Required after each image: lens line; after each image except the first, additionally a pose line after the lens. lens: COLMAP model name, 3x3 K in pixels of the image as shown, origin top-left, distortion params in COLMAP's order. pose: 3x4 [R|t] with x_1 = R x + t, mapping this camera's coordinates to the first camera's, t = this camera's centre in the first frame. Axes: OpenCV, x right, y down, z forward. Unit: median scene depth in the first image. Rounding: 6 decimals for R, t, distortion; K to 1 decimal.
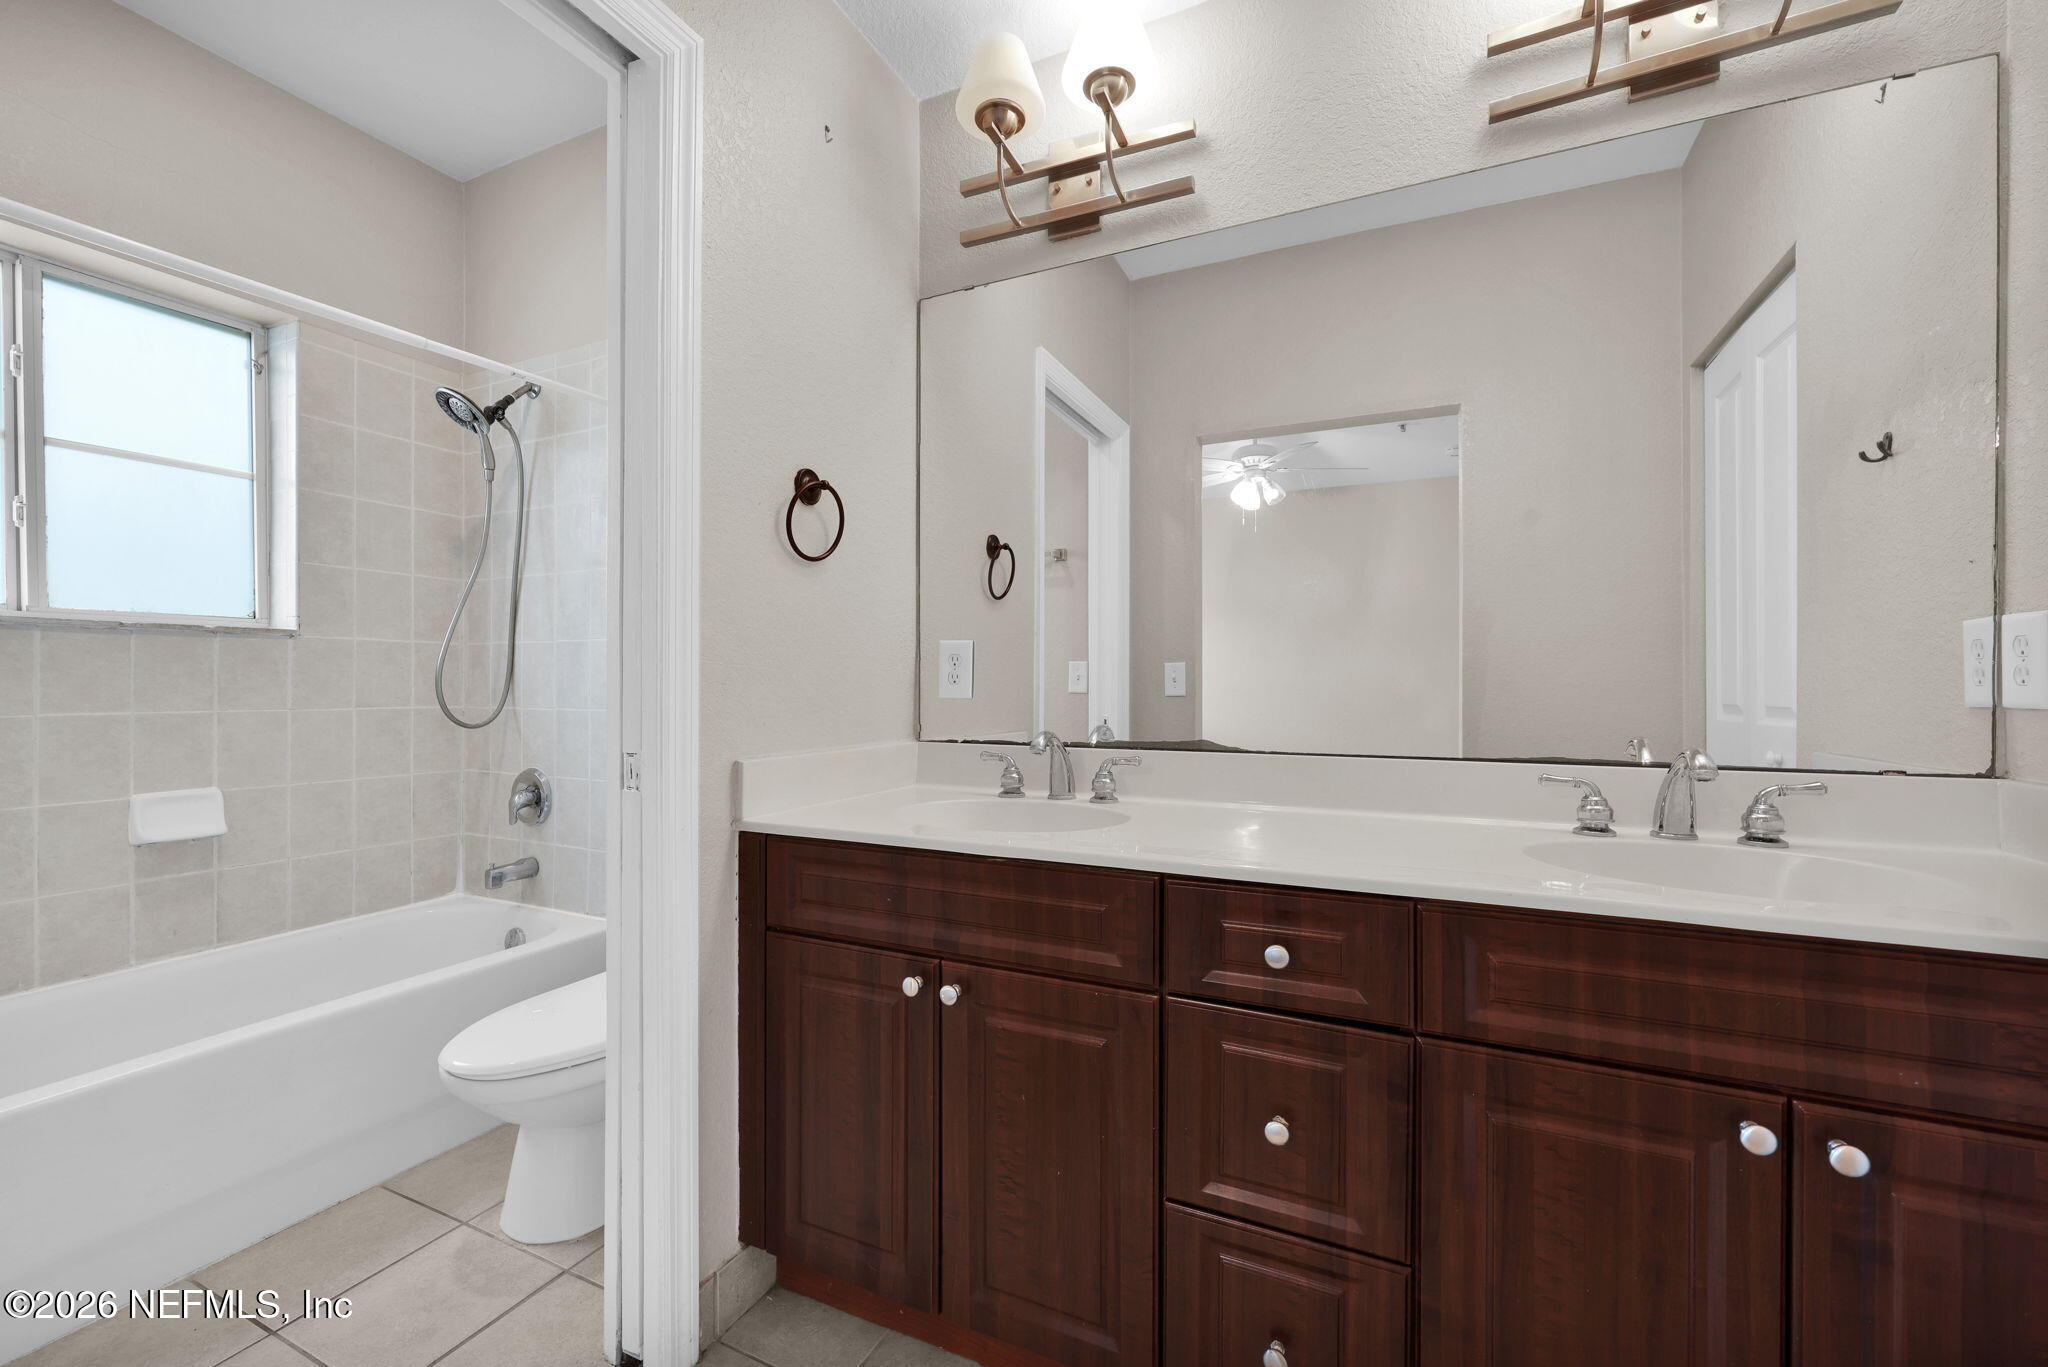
lens RADIAL K [[825.8, 0, 1022.3], [0, 825.8, 696.0], [0, 0, 1]] dist [-0.000141, -0.000494]
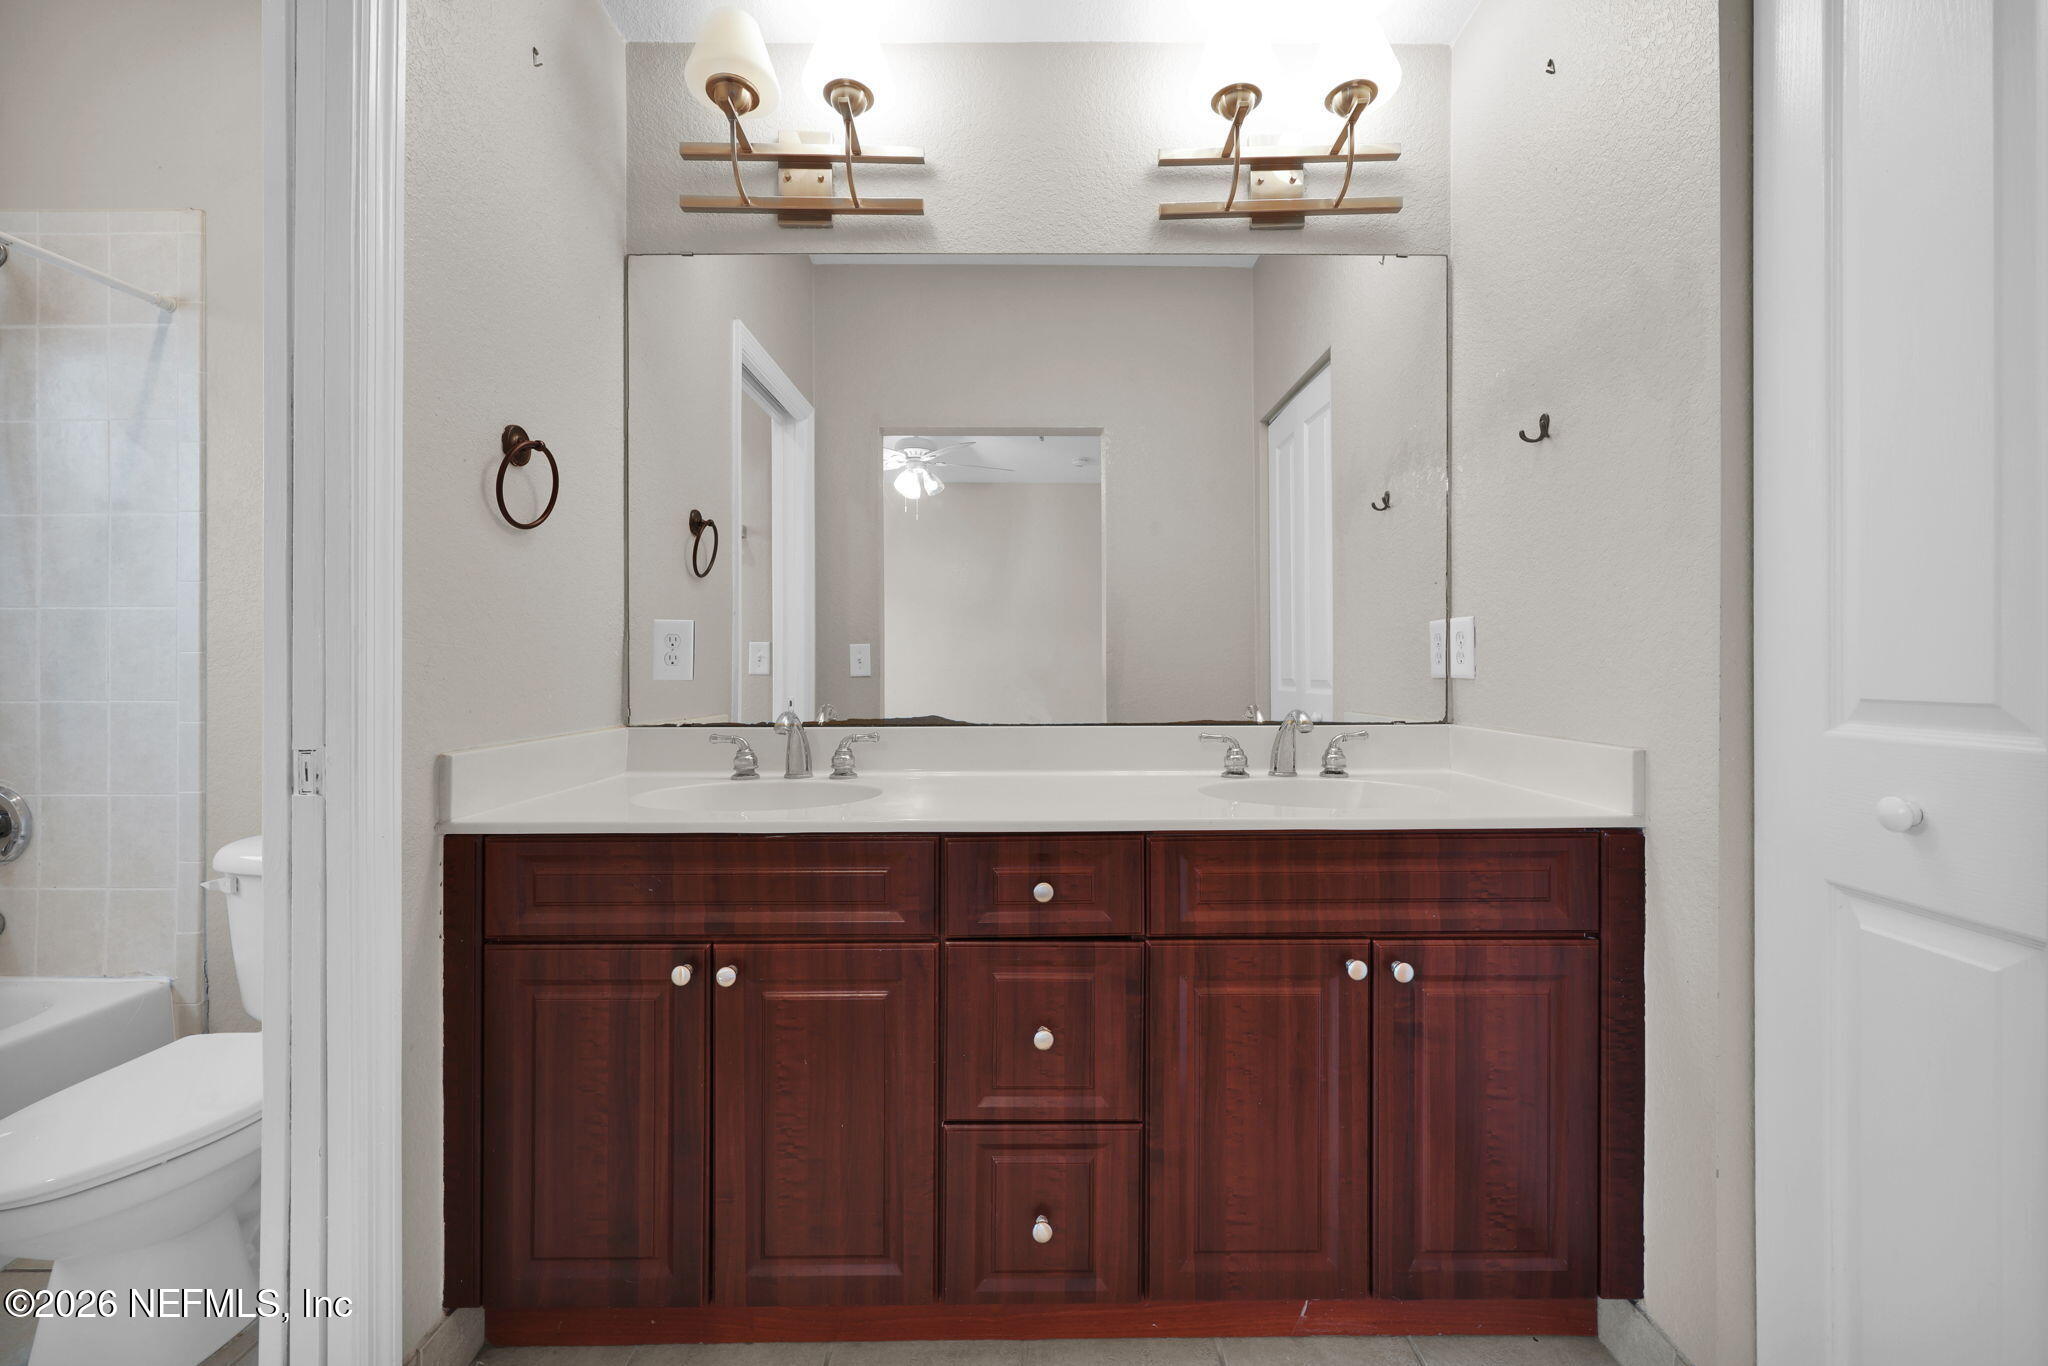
lens RADIAL K [[827.7, 0, 1027.9], [0, 827.7, 678.4], [0, 0, 1]] dist [-0.000821, -0.000073]
pose [[0.903325, -0.010373, 0.428830, -0.159177], [0.009554, 0.999946, 0.004062, 0.000655], [-0.428849, 0.000427, 0.903376, -0.052547]]
